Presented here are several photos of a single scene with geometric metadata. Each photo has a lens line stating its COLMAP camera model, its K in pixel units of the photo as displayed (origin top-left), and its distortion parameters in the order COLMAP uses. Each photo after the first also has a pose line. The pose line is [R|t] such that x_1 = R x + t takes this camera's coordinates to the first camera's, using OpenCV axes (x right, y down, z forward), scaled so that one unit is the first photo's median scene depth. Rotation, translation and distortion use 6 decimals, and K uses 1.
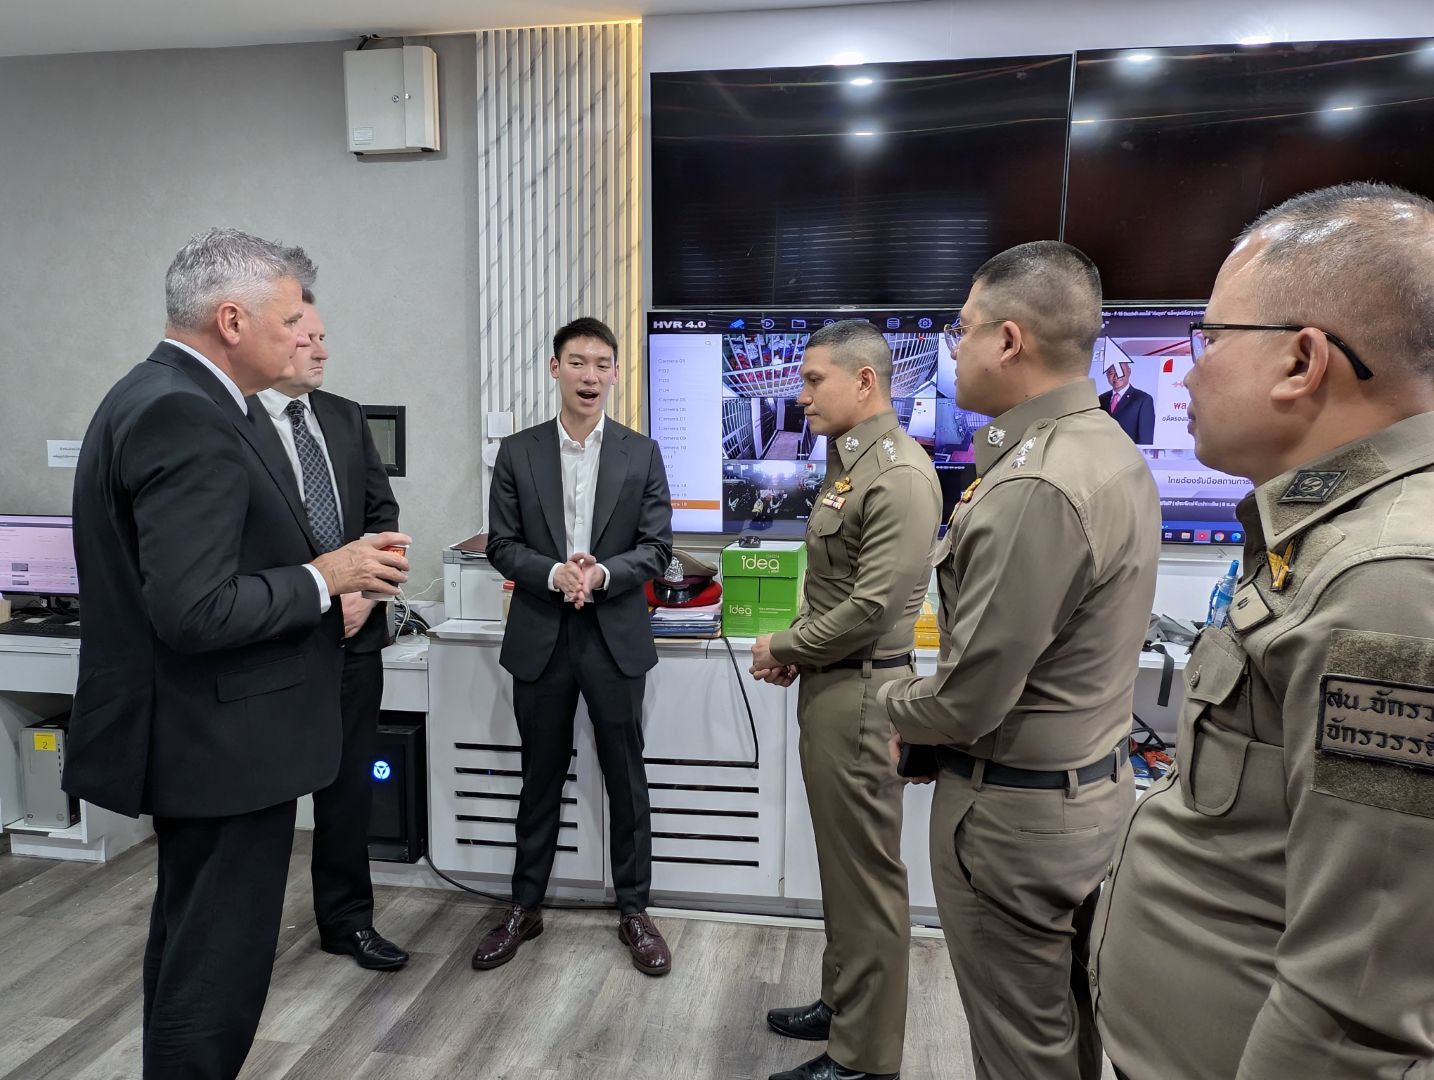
lens RADIAL K [[987.6, 0, 709.1], [0, 987.6, 550.7], [0, 0, 1]] dist [-0.011937, 0.008075]
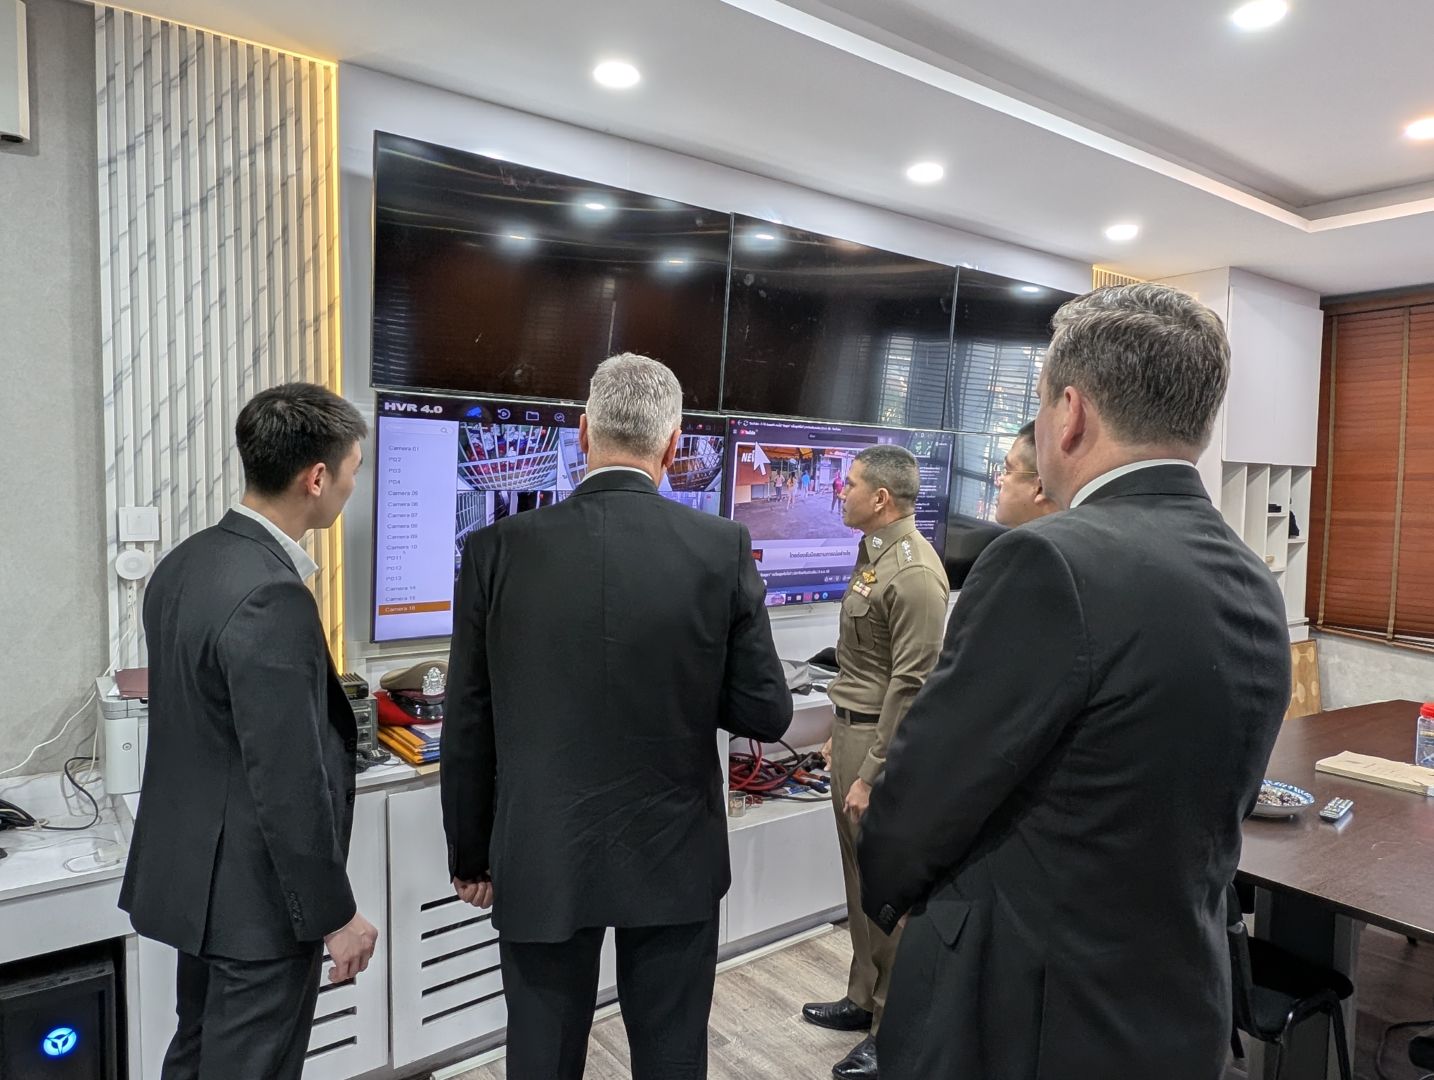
lens RADIAL K [[987.6, 0, 721.3], [0, 987.6, 541.4], [0, 0, 1]] dist [-0.011937, 0.008075]
pose [[0.680664, -0.034955, 0.731762, -0.504168], [0.093074, 0.994893, -0.039049, -0.046457], [-0.726660, 0.094687, 0.680441, 0.191111]]
